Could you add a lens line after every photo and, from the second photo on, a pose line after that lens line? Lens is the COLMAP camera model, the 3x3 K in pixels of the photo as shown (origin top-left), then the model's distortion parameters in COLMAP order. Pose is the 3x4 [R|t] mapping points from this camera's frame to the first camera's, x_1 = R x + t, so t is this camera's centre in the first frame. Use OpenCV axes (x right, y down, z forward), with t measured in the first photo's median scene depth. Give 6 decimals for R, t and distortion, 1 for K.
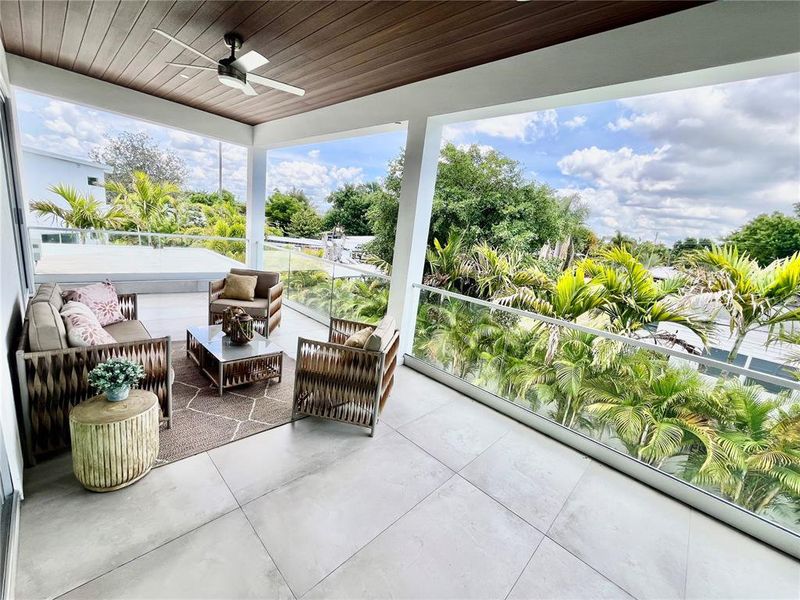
lens RADIAL K [[326.3, 0, 398.1], [0, 326.3, 300.6], [0, 0, 1]] dist [-0.002318, -0.000081]
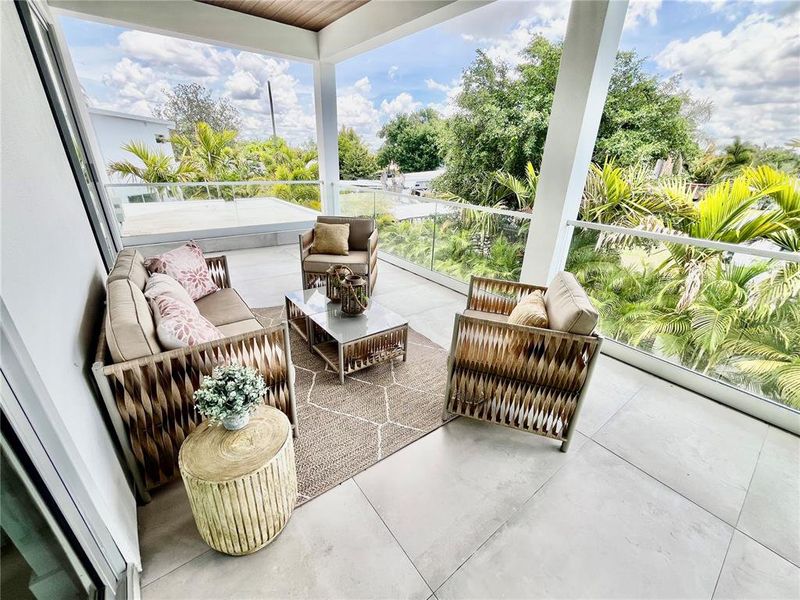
lens RADIAL K [[326.3, 0, 398.1], [0, 326.3, 300.6], [0, 0, 1]] dist [-0.002318, -0.000081]
pose [[0.984758, -0.022854, -0.172422, -0.235119], [0.053378, 0.983202, 0.174542, -0.029362], [0.165537, -0.181085, 0.969436, 0.256480]]
